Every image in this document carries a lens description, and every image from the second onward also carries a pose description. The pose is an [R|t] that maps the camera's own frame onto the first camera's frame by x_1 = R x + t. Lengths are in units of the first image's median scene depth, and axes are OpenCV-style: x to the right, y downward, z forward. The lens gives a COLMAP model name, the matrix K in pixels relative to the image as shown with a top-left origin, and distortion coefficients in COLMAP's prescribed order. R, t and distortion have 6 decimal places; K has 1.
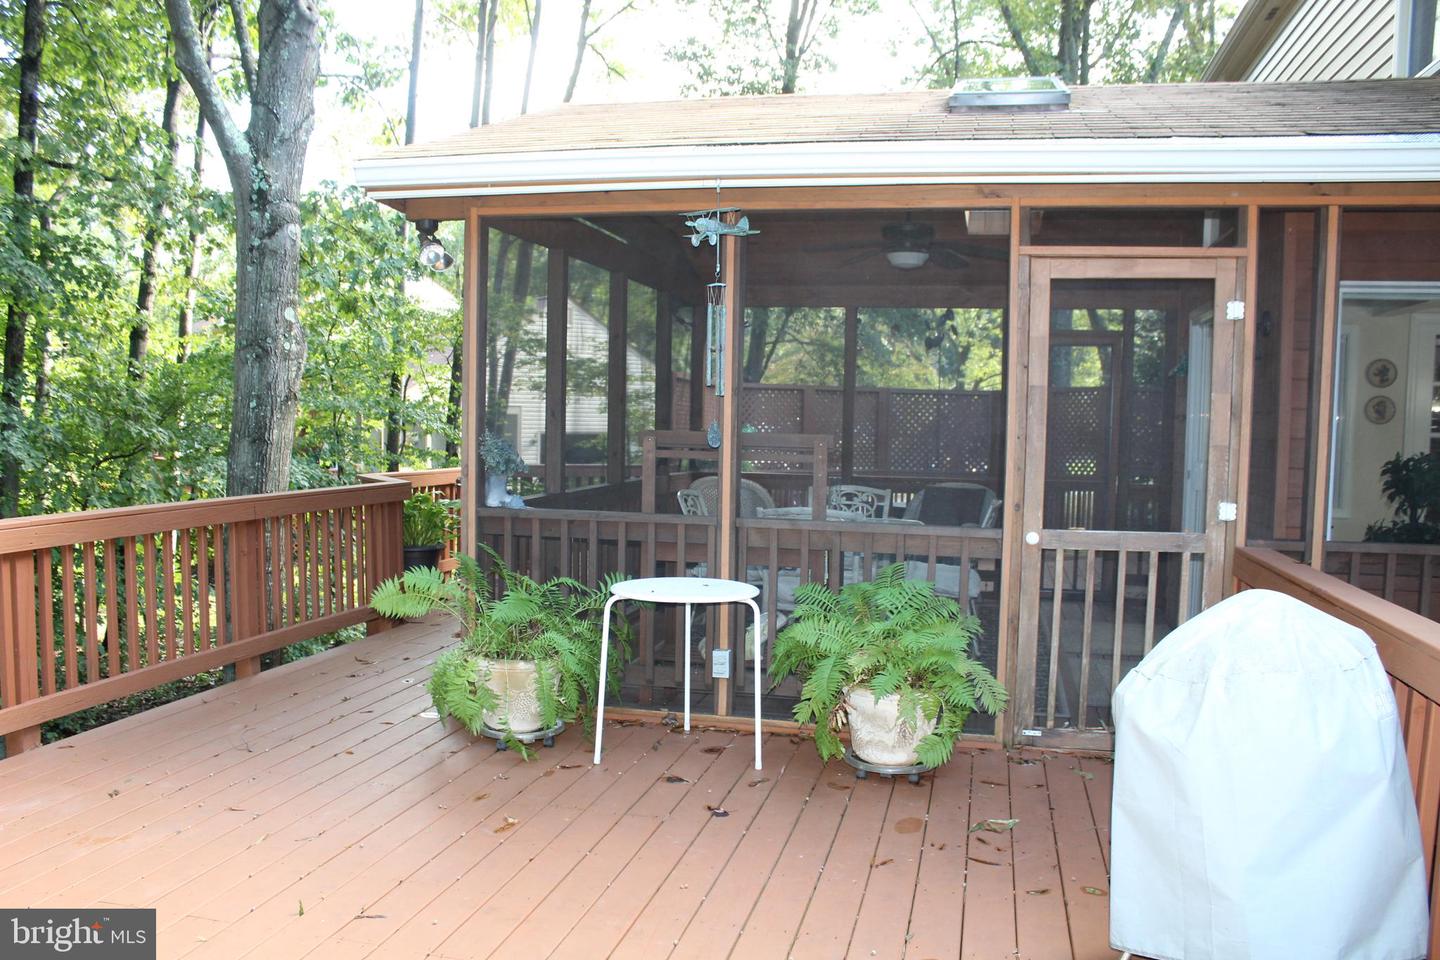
lens RADIAL K [[1188.4, 0, 718.3], [0, 1188.4, 527.6], [0, 0, 1]] dist [-0.193299, 0.152031]
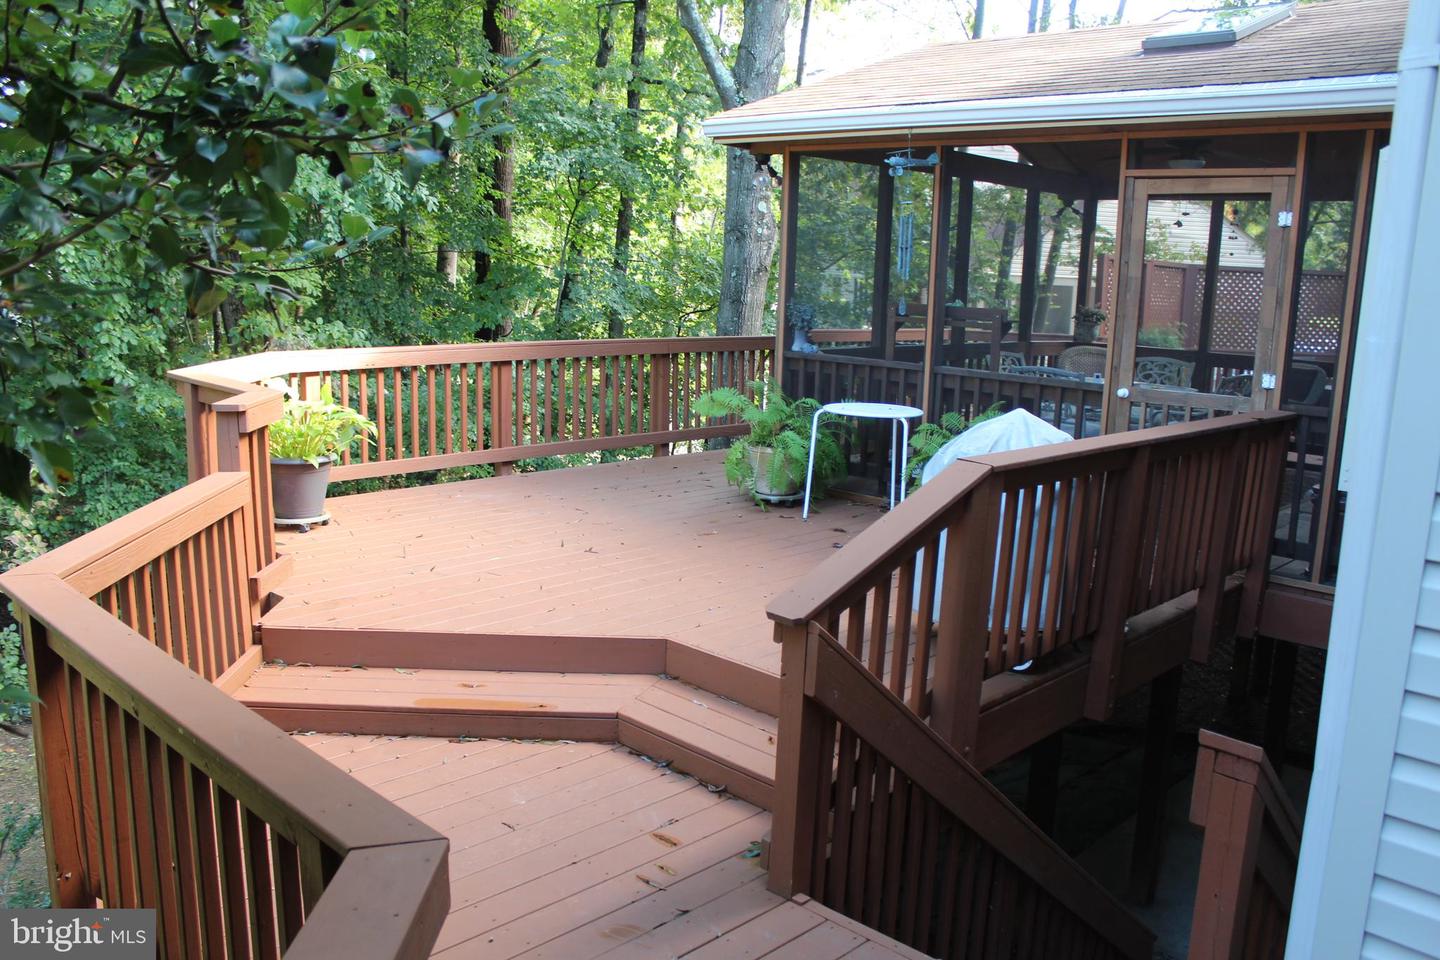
lens RADIAL K [[1188.4, 0, 718.3], [0, 1188.4, 527.6], [0, 0, 1]] dist [-0.193299, 0.152031]
pose [[0.856185, 0.117401, -0.503154, 0.314512], [-0.061499, 0.990076, 0.126365, 0.012744], [0.512996, -0.077248, 0.854908, -0.207195]]
